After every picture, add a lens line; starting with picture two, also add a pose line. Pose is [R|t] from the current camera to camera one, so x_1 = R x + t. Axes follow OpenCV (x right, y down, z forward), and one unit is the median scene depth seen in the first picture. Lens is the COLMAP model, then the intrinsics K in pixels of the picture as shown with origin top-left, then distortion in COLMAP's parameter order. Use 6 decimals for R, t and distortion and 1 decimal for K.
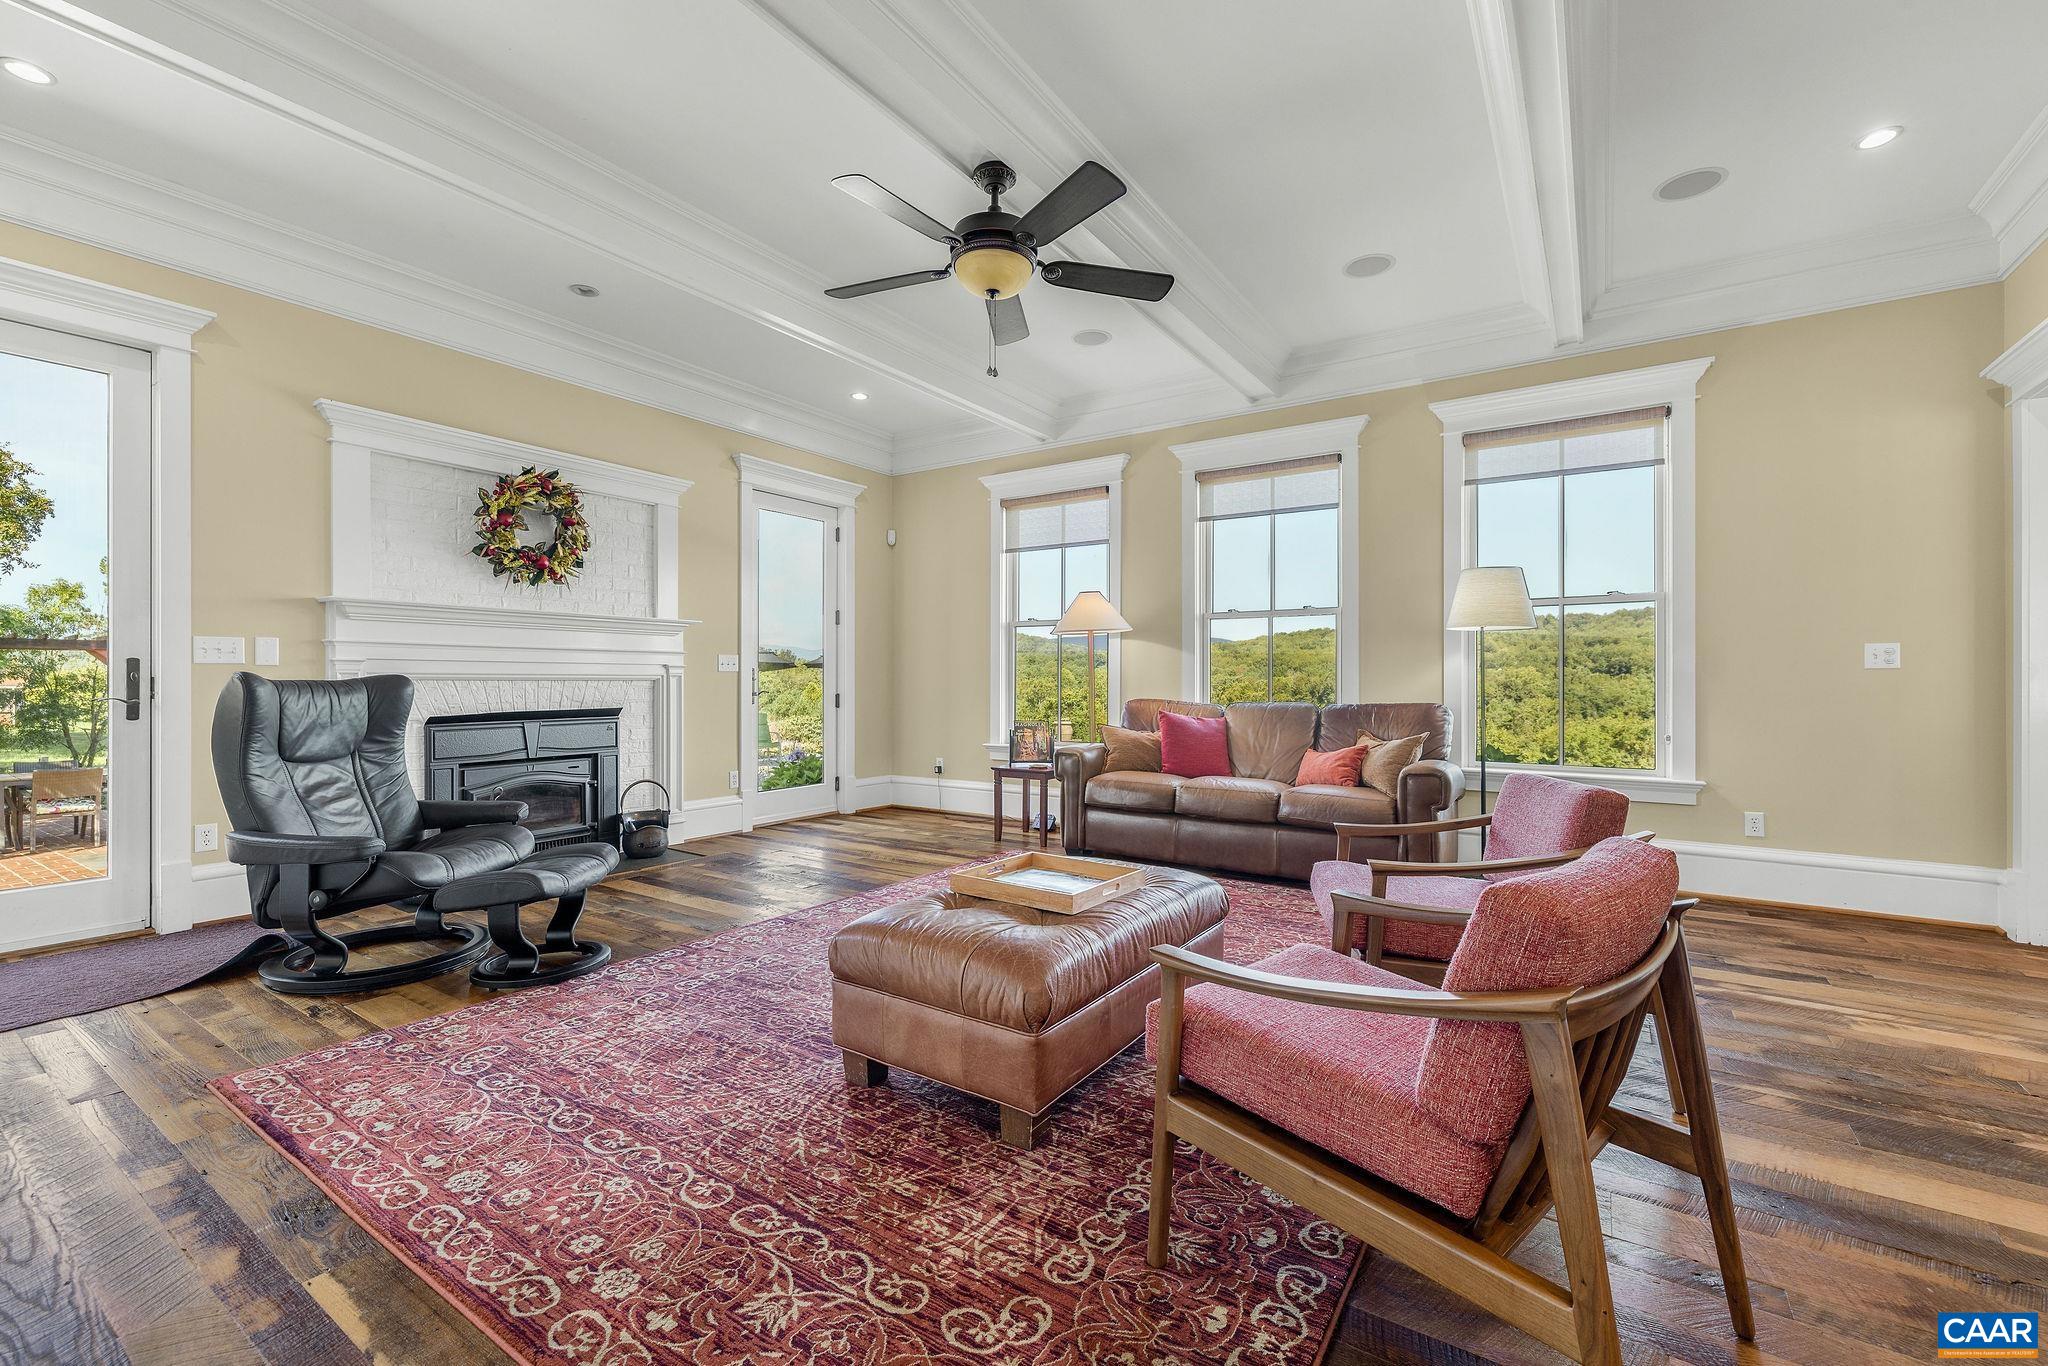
lens RADIAL K [[864.6, 0, 1030.1], [0, 864.6, 677.5], [0, 0, 1]] dist [0.001242, 0.000460]
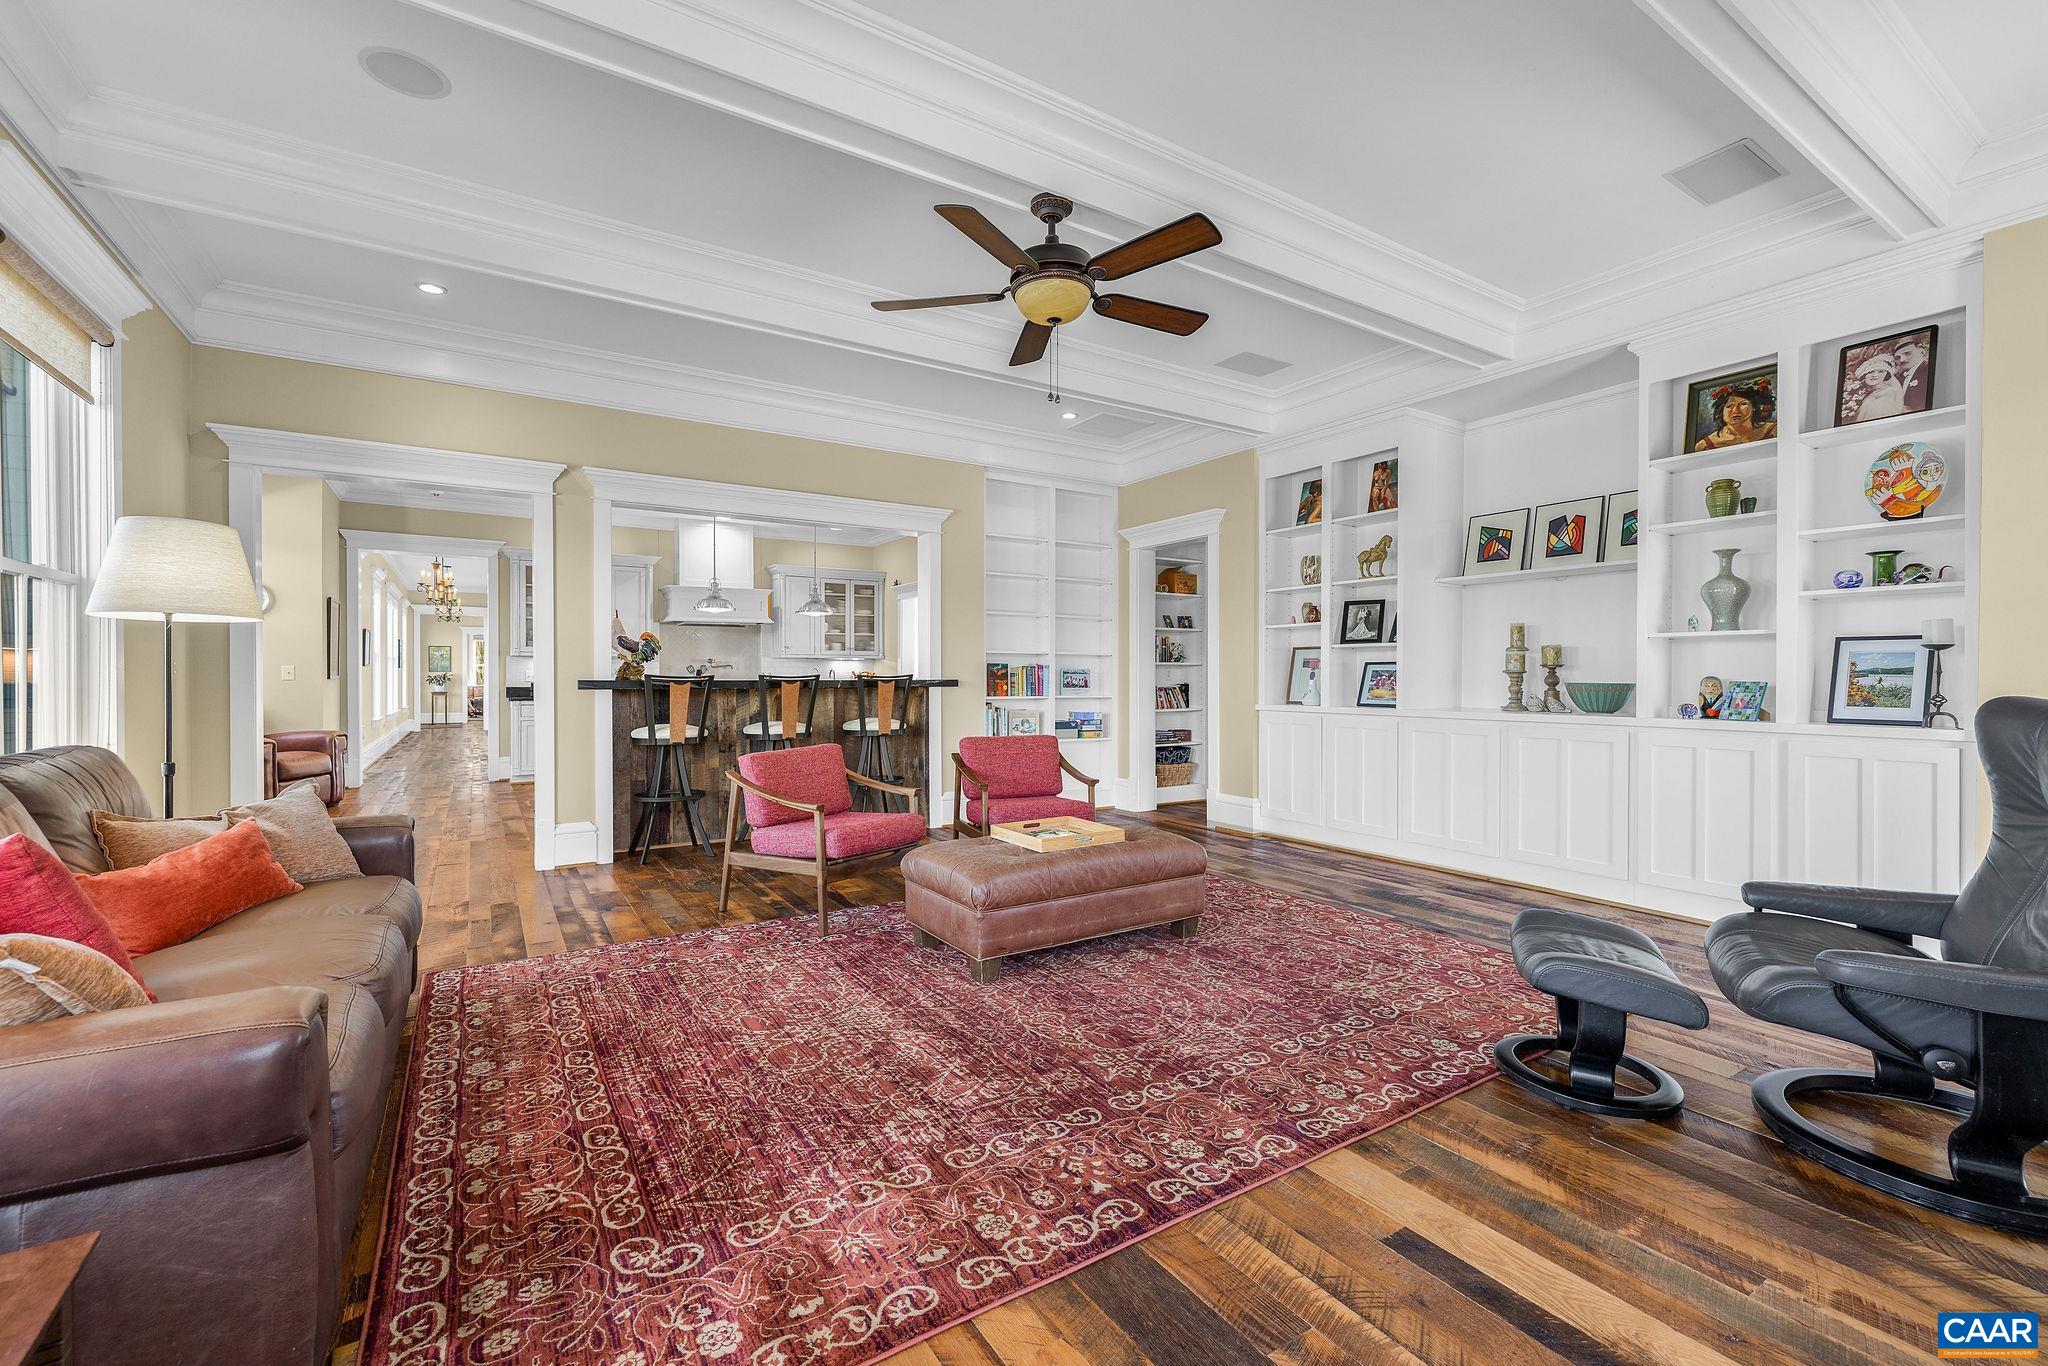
lens RADIAL K [[864.6, 0, 1033.8], [0, 864.6, 681.4], [0, 0, 1]] dist [0.001242, 0.000460]
pose [[-0.918813, -0.004134, 0.394671, -0.409070], [-0.003192, 0.999990, 0.003043, -0.020030], [-0.394680, 0.001536, -0.918817, 1.871545]]
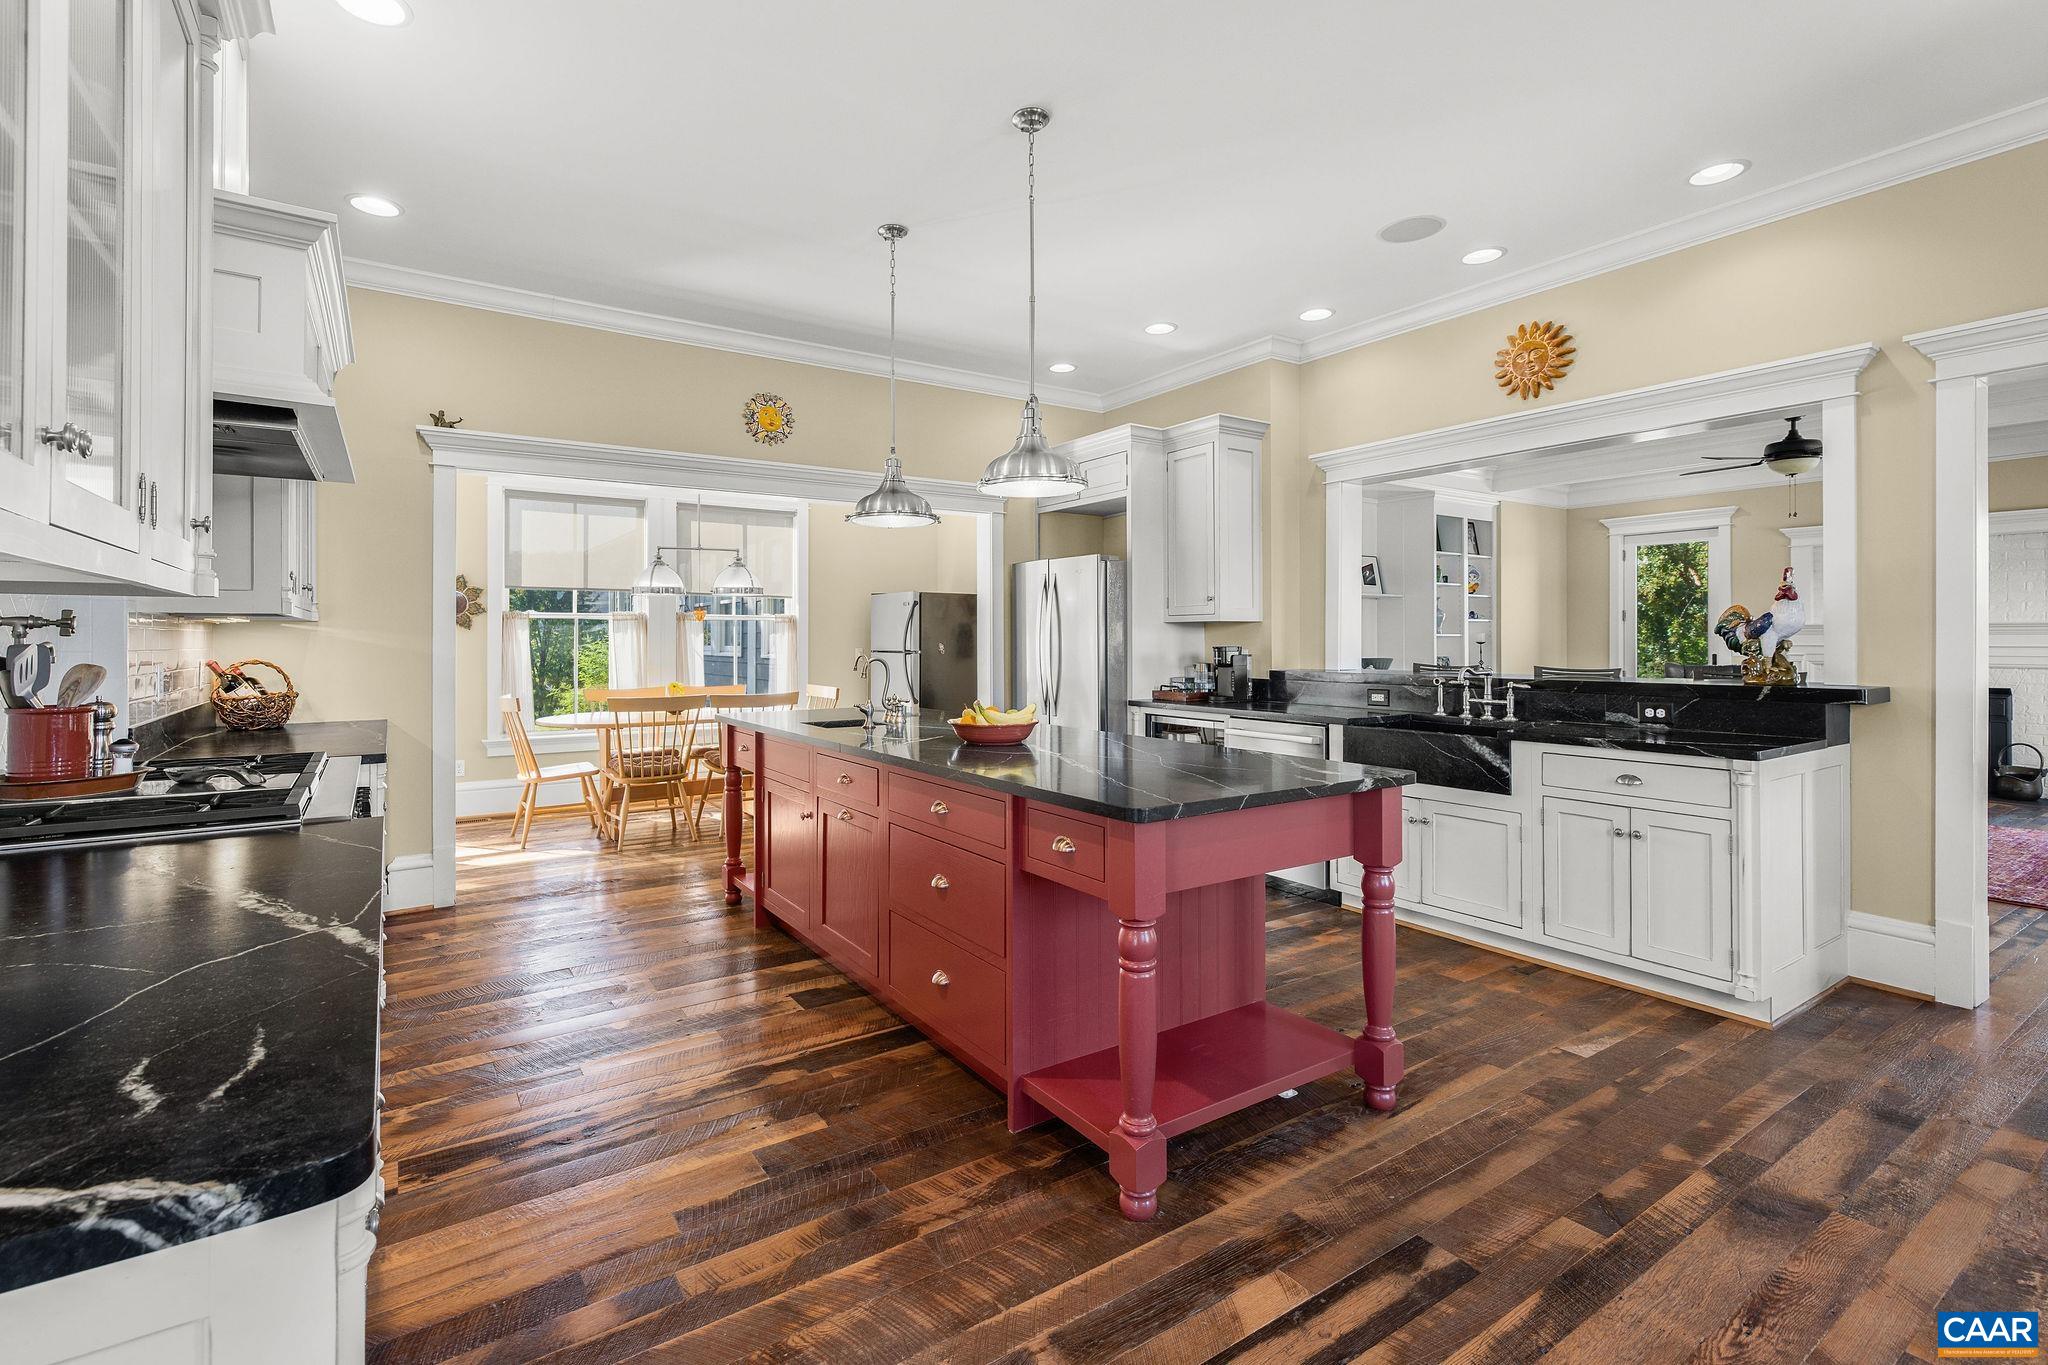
lens RADIAL K [[896.1, 0, 987.2], [0, 896.1, 637.5], [0, 0, 1]] dist [0.000830, -0.000431]
pose [[-0.400104, -0.009293, -0.916422, 2.409808], [0.002927, 0.999931, -0.011418, -0.050701], [0.916465, -0.007250, -0.400049, 0.136289]]
